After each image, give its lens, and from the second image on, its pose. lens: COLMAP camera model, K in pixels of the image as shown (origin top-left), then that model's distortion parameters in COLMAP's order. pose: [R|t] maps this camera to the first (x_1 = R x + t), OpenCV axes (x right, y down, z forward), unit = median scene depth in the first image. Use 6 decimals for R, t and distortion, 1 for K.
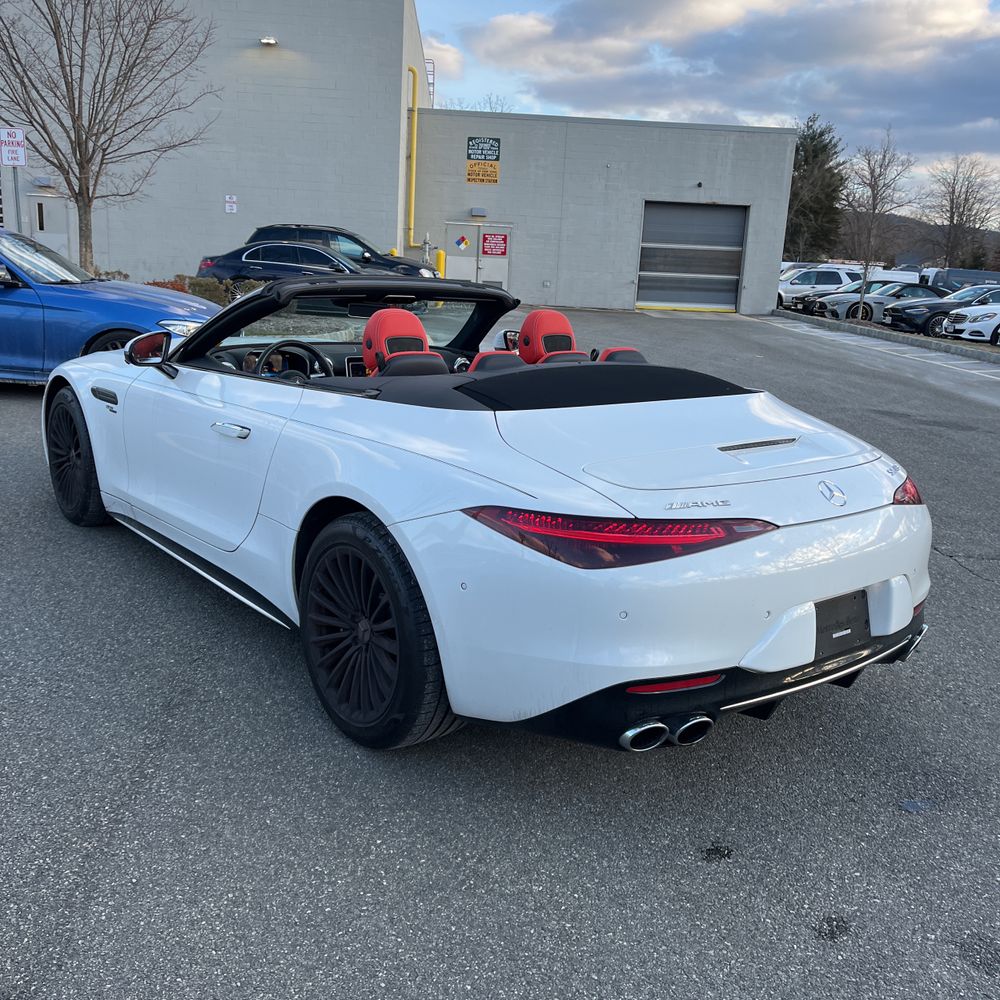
lens RADIAL K [[1010.4, 0, 495.7], [0, 1010.4, 482.1], [0, 0, 1]] dist [0.050425, -0.008732]
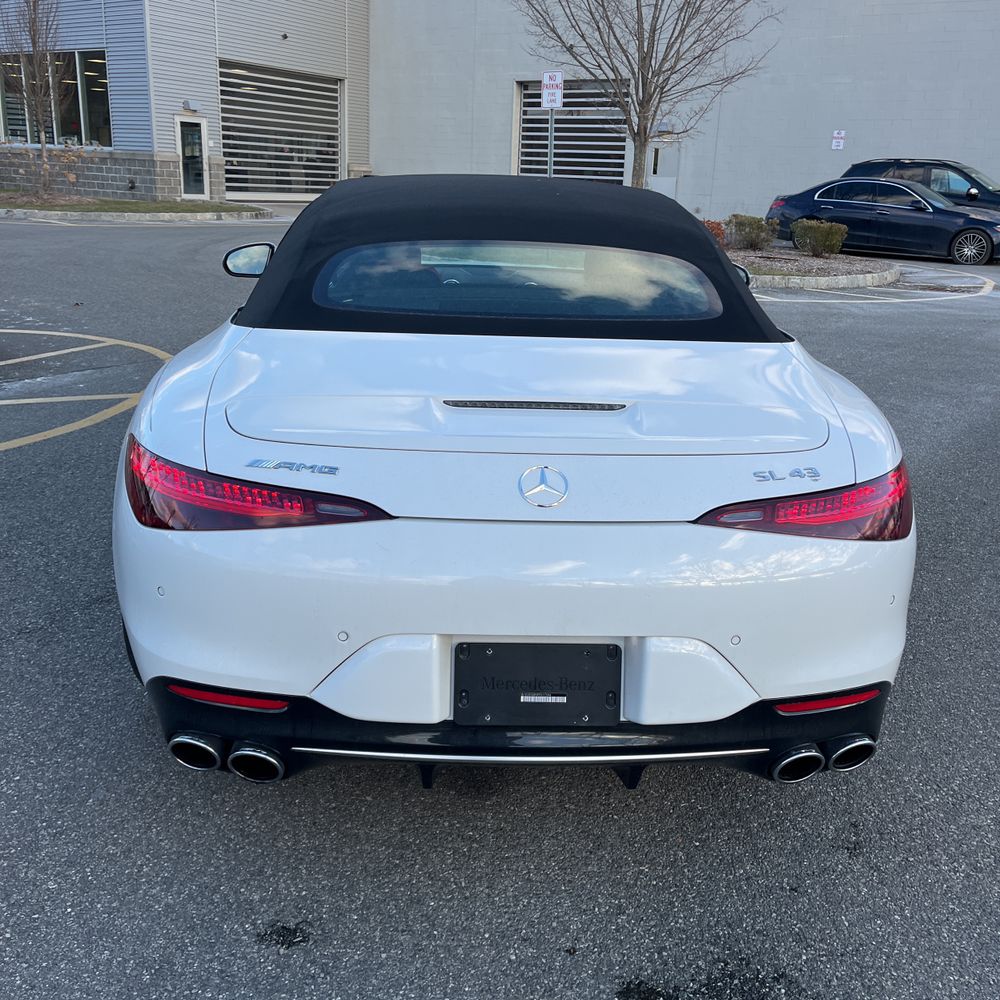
lens RADIAL K [[1010.4, 0, 495.7], [0, 1010.4, 482.1], [0, 0, 1]] dist [0.050425, -0.008732]
pose [[0.814635, 0.152897, -0.559458, 0.108007], [-0.124798, 0.988240, 0.088360, -0.007264], [0.566388, -0.002162, 0.824136, 0.072300]]
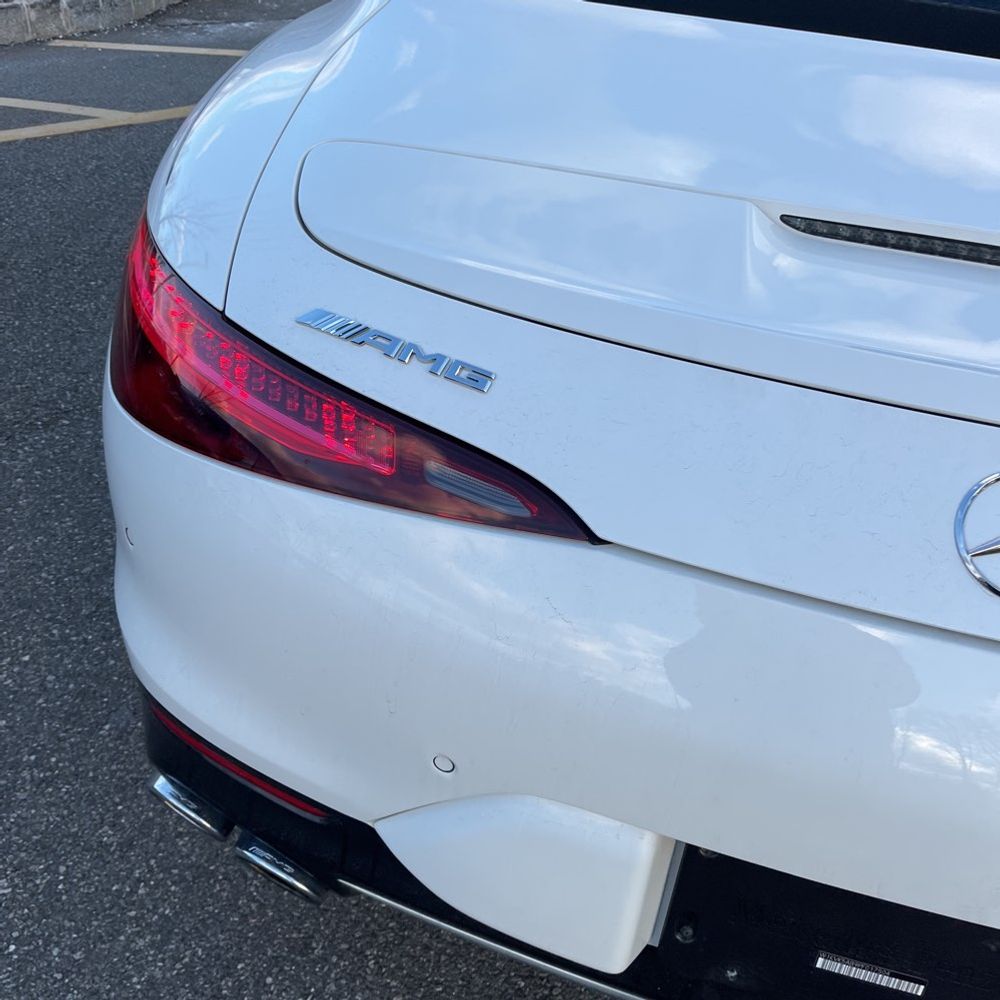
lens RADIAL K [[983.7, 0, 487.3], [0, 983.7, 498.2], [0, 0, 1]] dist [0.015189, 0.013295]
pose [[0.616393, 0.473606, -0.629093, 0.063580], [-0.229867, 0.872335, 0.431501, -0.010775], [0.753141, -0.121367, 0.646567, 0.122608]]
